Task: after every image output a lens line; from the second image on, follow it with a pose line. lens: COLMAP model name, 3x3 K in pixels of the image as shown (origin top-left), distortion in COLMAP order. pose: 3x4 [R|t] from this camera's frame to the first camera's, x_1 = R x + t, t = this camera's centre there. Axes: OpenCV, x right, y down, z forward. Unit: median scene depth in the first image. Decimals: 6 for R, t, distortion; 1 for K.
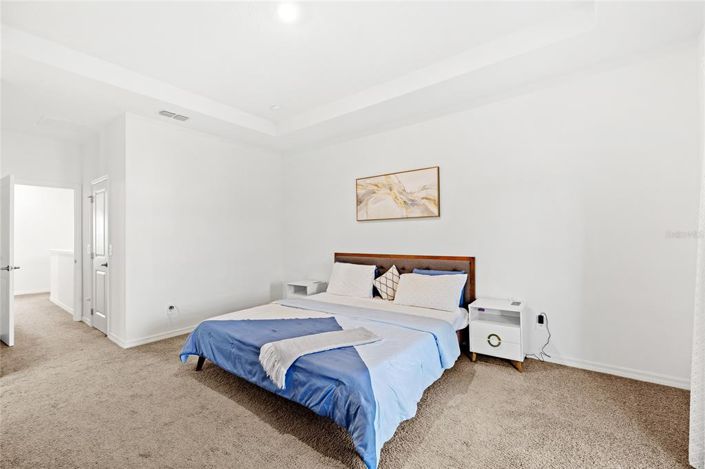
lens RADIAL K [[305.7, 0, 351.5], [0, 305.7, 235.6], [0, 0, 1]] dist [-0.001523, -0.000315]
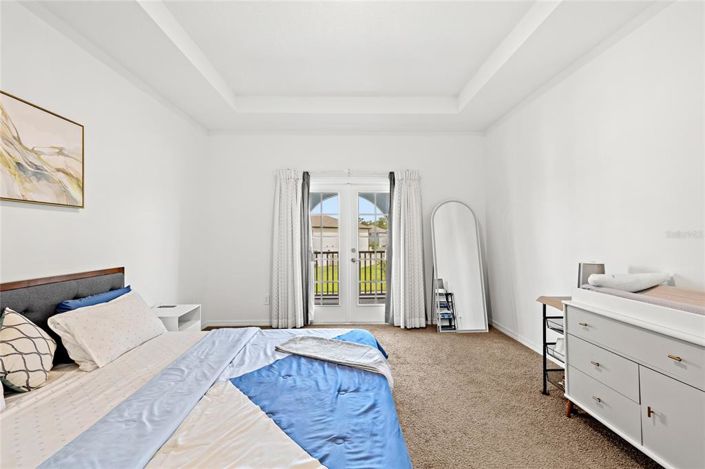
lens RADIAL K [[305.7, 0, 355.7], [0, 305.7, 234.5], [0, 0, 1]] dist [-0.001523, -0.000315]
pose [[-0.620830, 0.015084, 0.783800, -0.494366], [-0.003296, 0.999756, -0.021851, 0.002036], [-0.783939, -0.016149, -0.620628, 0.886064]]
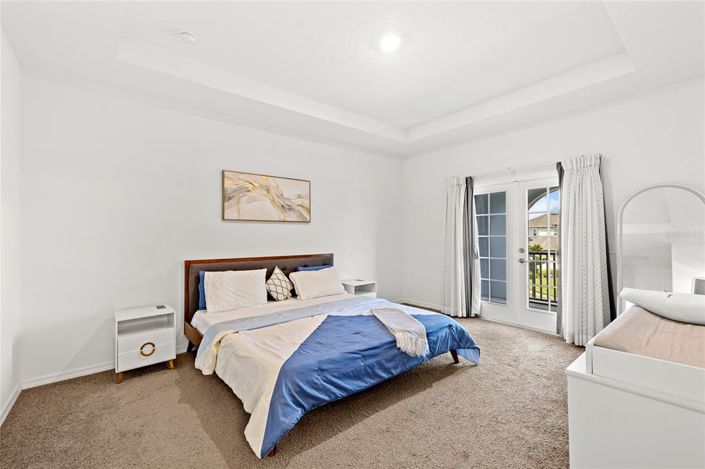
lens RADIAL K [[305.7, 0, 354.1], [0, 305.7, 235.5], [0, 0, 1]] dist [-0.001523, -0.000315]
pose [[0.240327, 0.009575, 0.970645, -0.797018], [-0.011373, 0.999910, -0.007048, -0.003256], [-0.970625, -0.009345, 0.240414, 0.500498]]
